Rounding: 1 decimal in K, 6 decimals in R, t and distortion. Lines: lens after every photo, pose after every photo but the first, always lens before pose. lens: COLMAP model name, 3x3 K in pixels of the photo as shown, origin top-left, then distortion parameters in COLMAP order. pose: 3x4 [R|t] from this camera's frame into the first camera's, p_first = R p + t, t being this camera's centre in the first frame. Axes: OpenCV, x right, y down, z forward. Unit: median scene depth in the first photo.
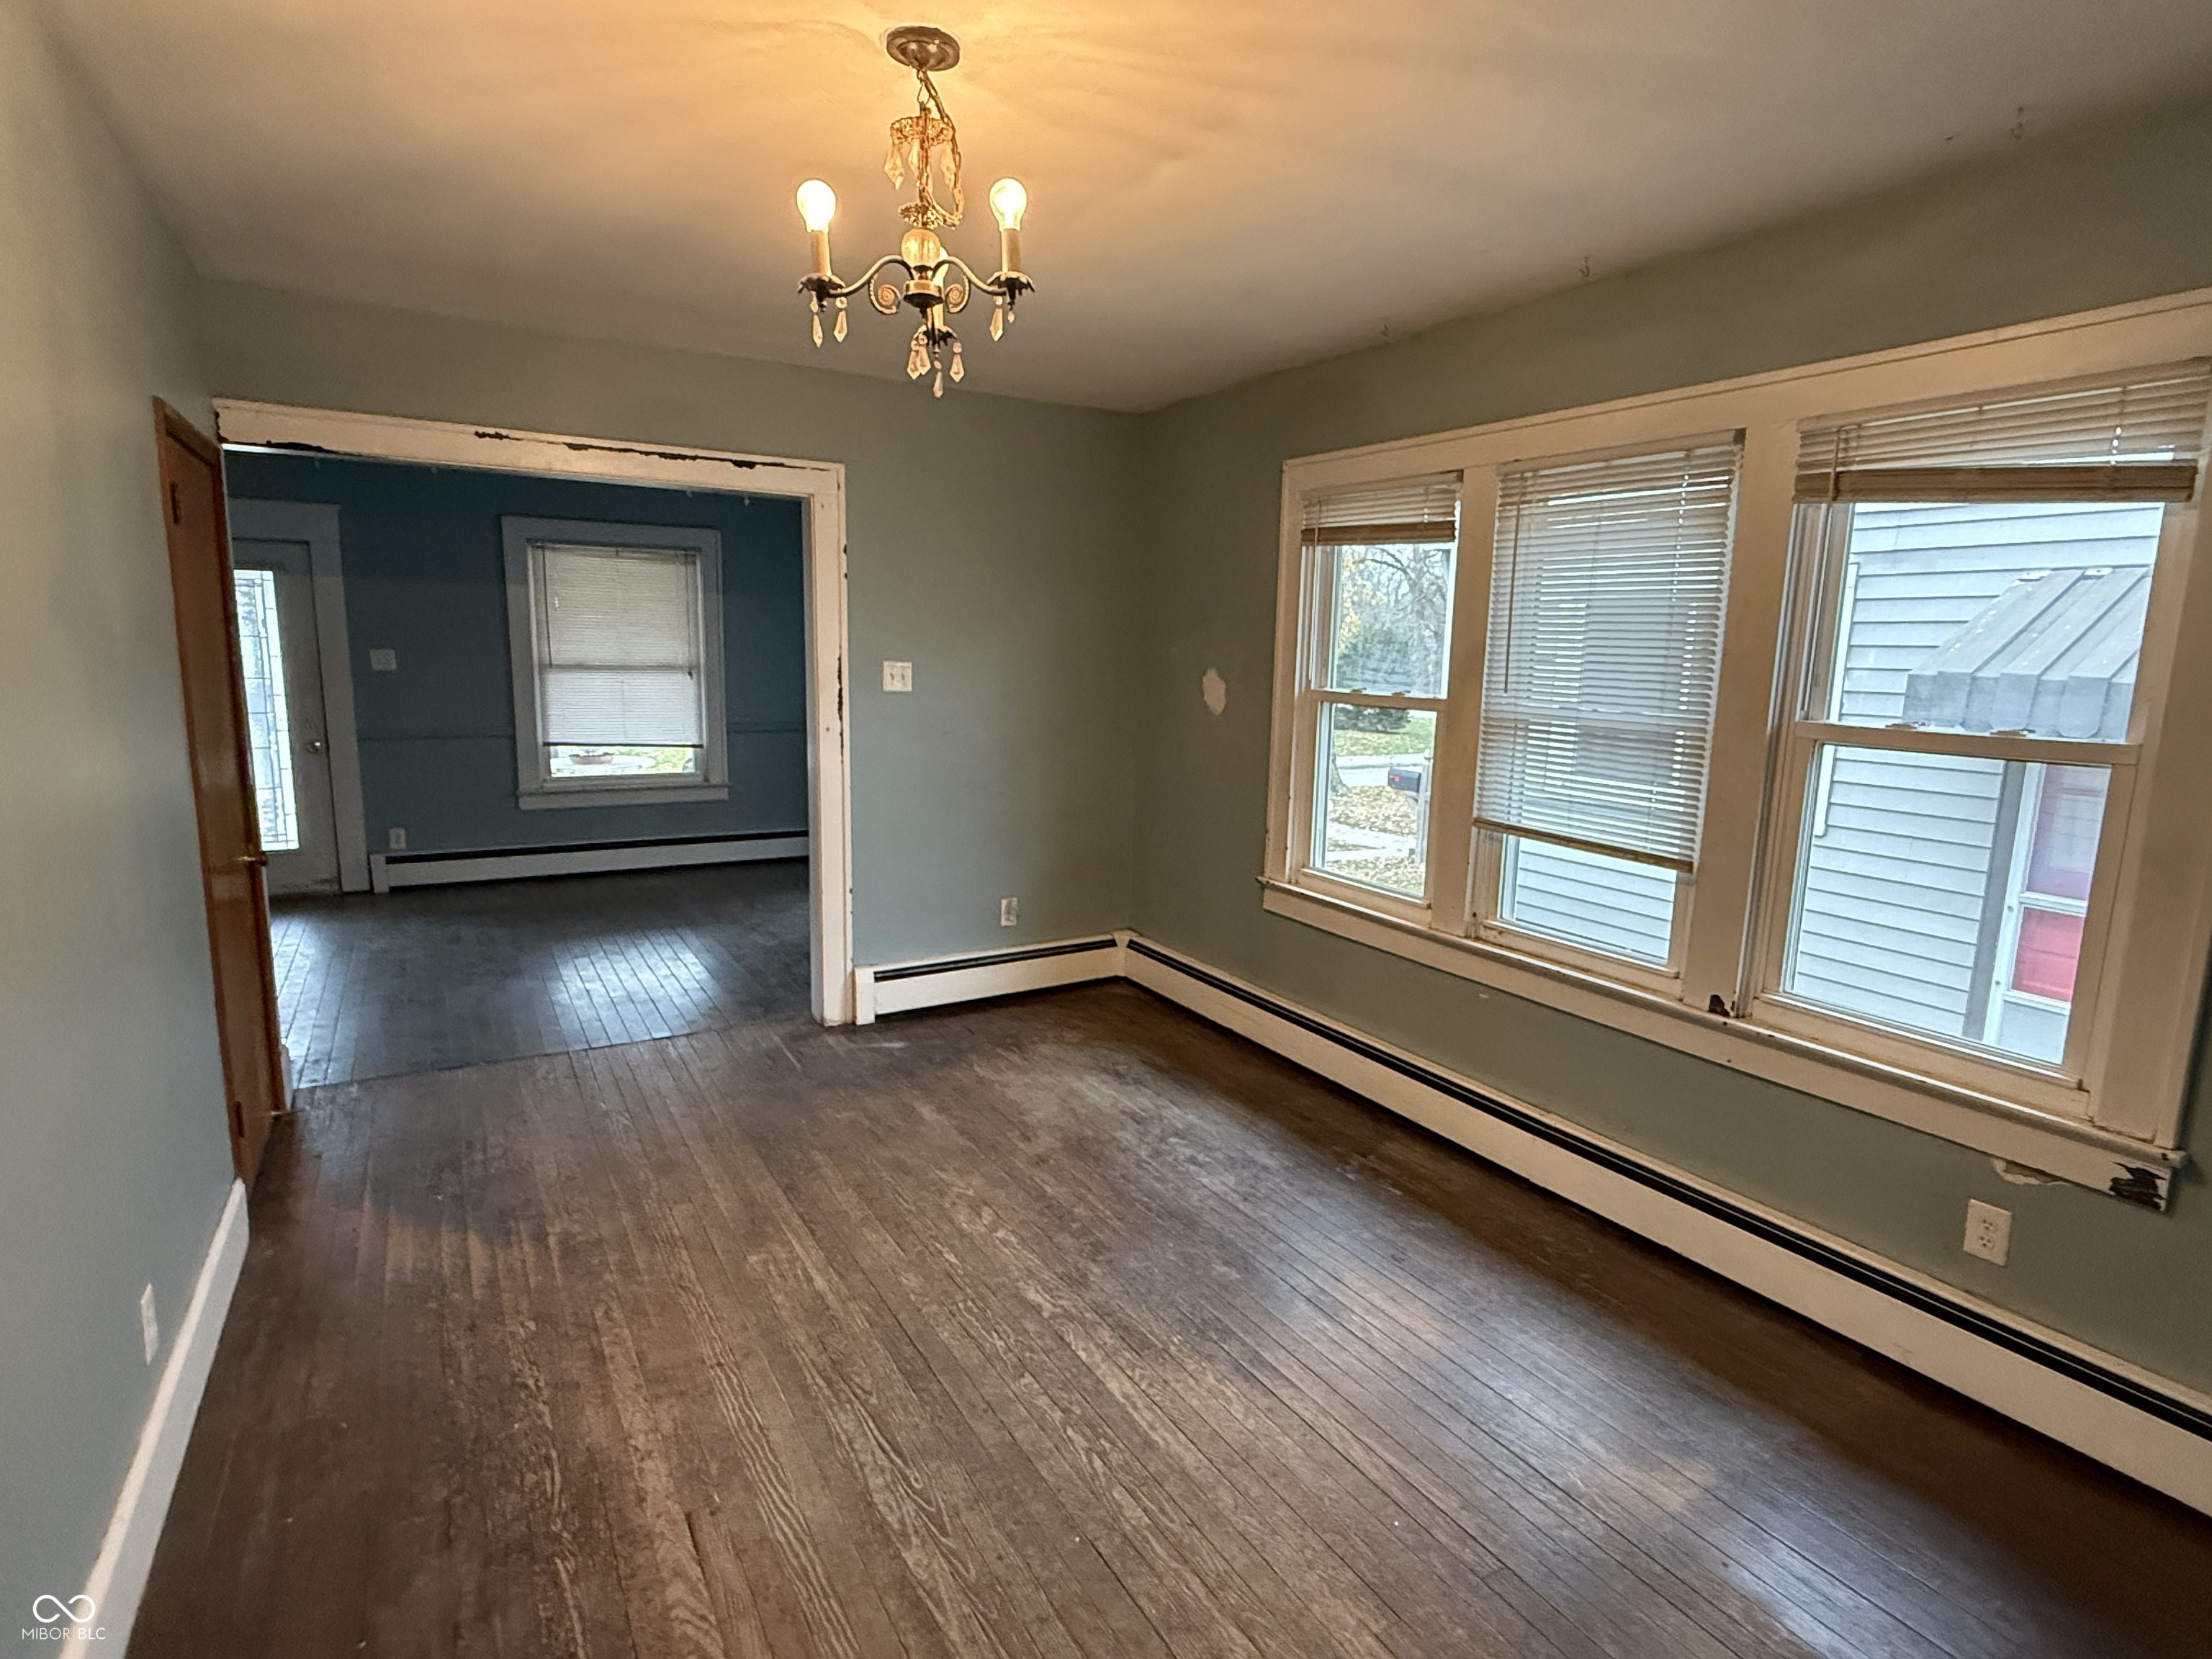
lens RADIAL K [[1141.7, 0, 1110.1], [0, 1141.7, 833.7], [0, 0, 1]] dist [0.001515, 0.000214]
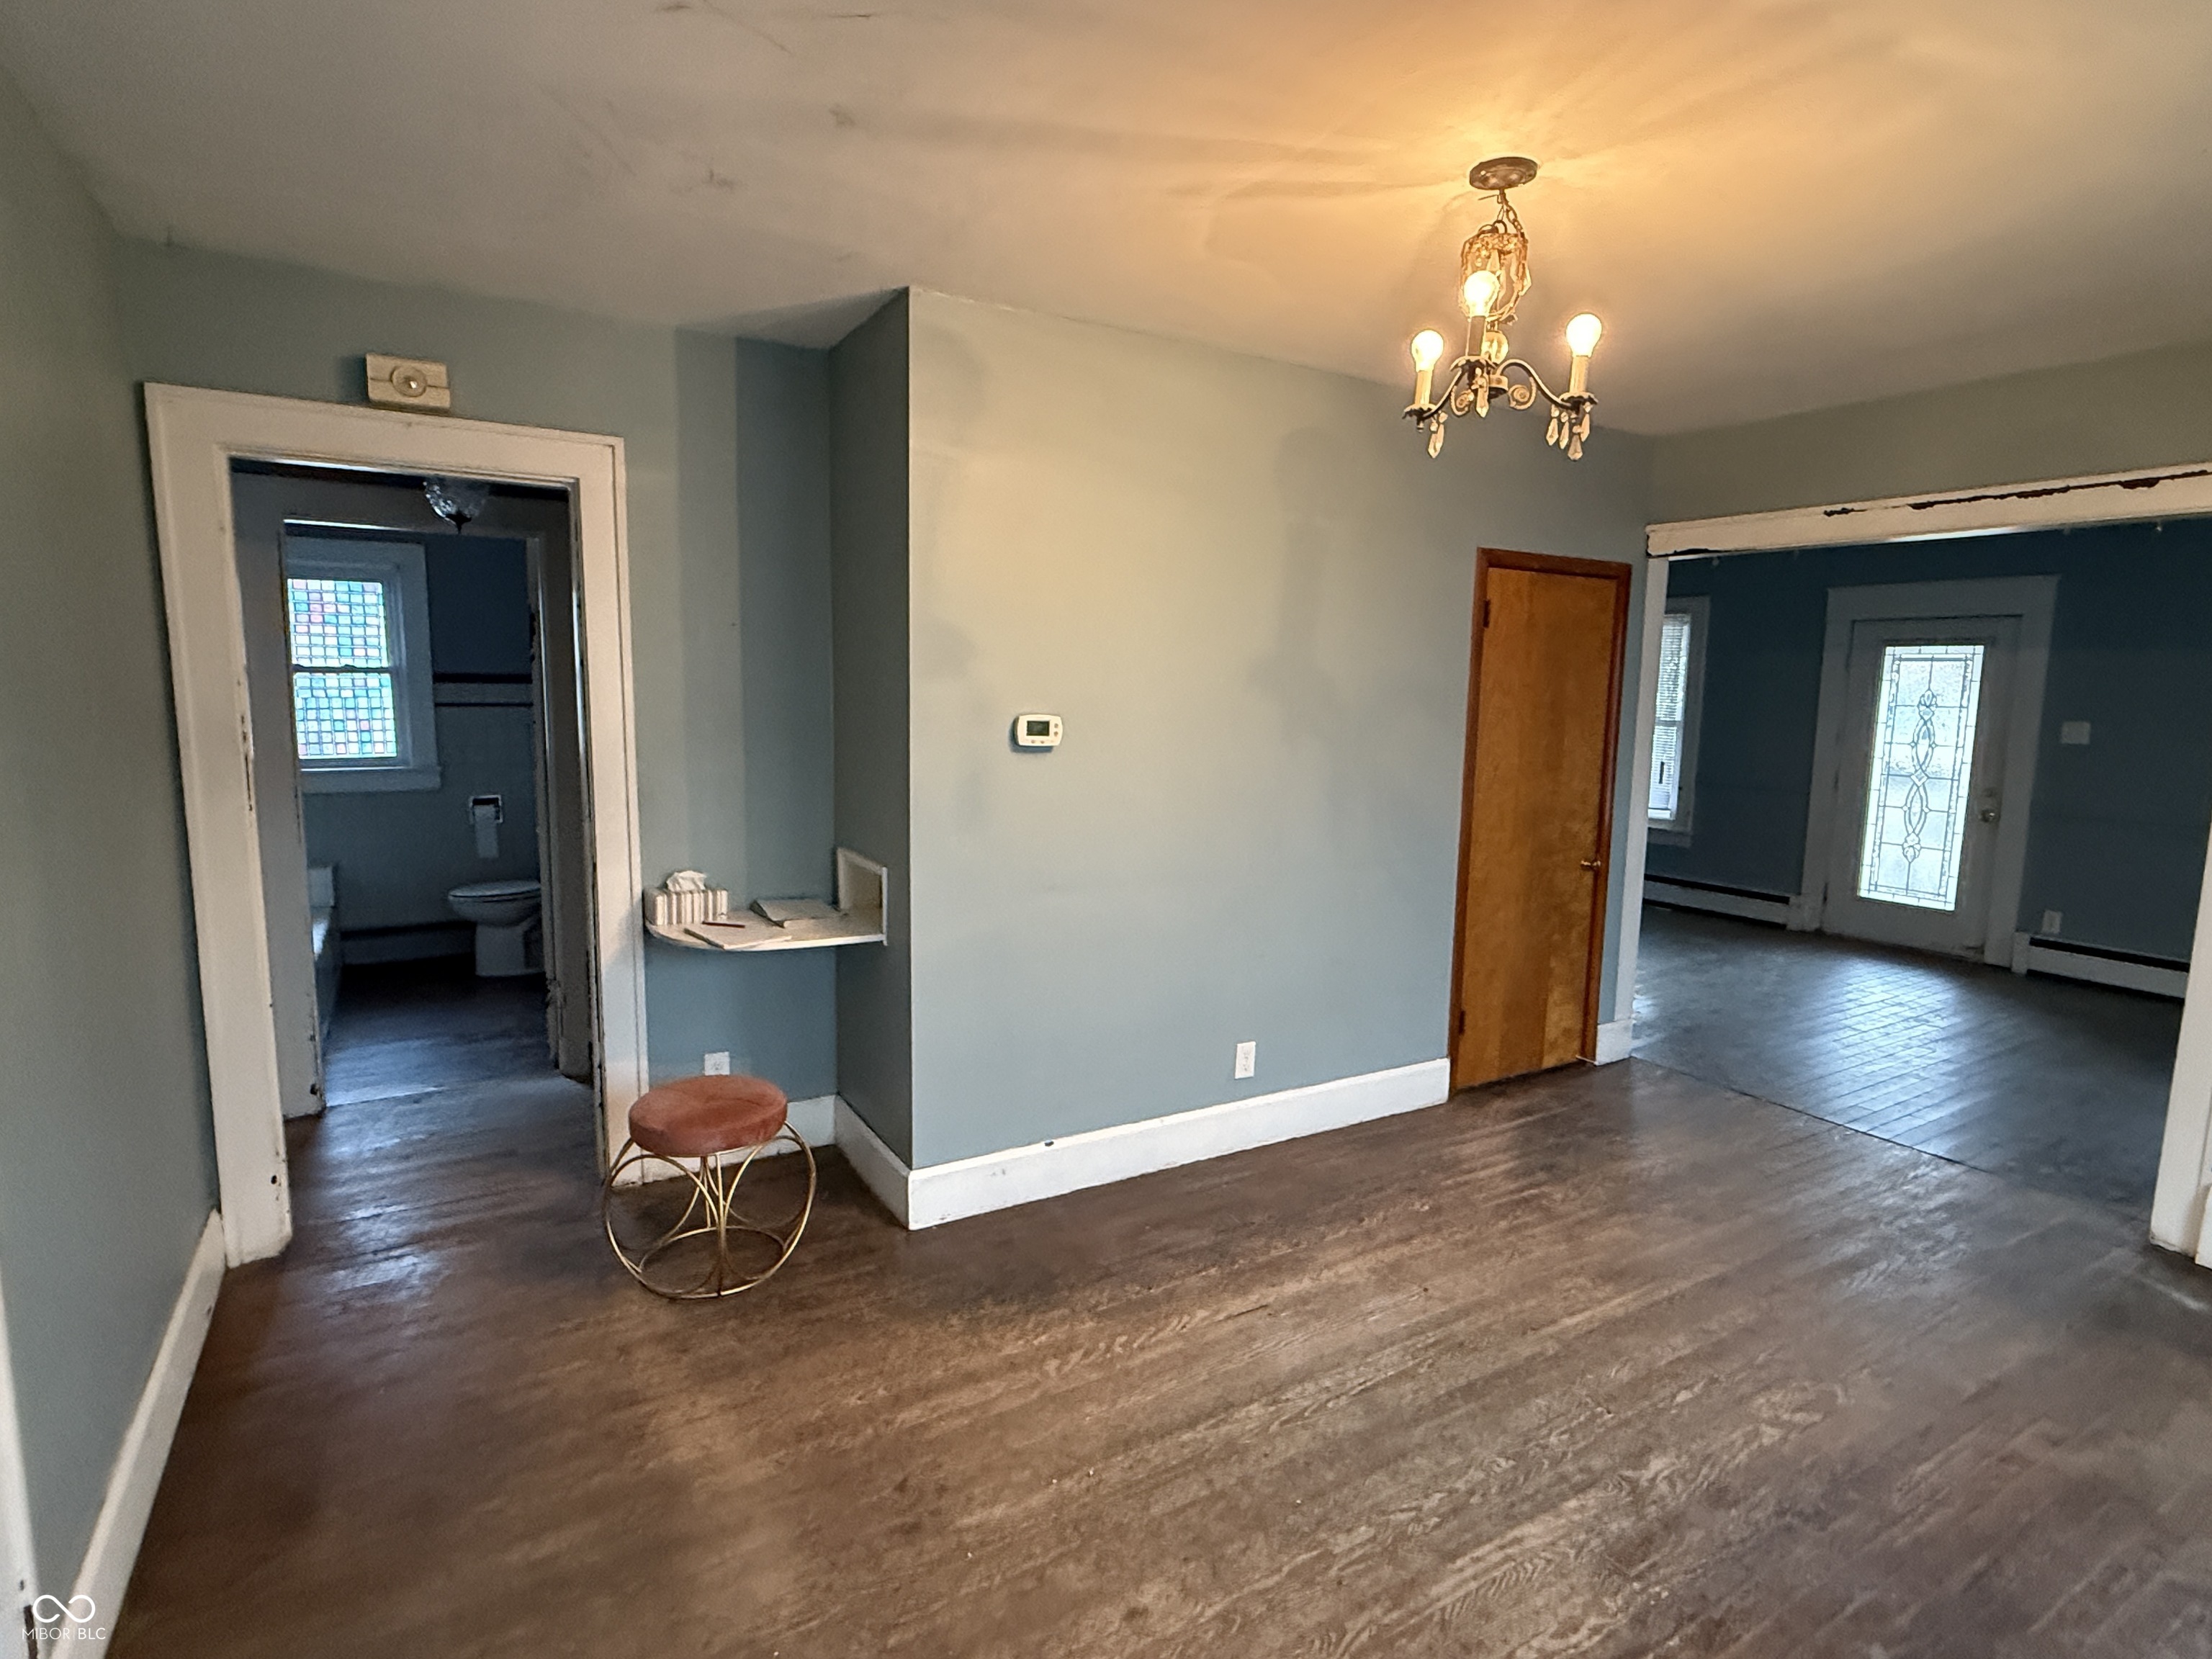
lens RADIAL K [[1141.7, 0, 1107.3], [0, 1141.7, 828.6], [0, 0, 1]] dist [0.001515, 0.000214]
pose [[0.008736, 0.106840, -0.994238, 0.696134], [-0.180456, 0.978120, 0.103522, -0.066672], [0.983544, 0.178511, 0.027824, 0.472892]]
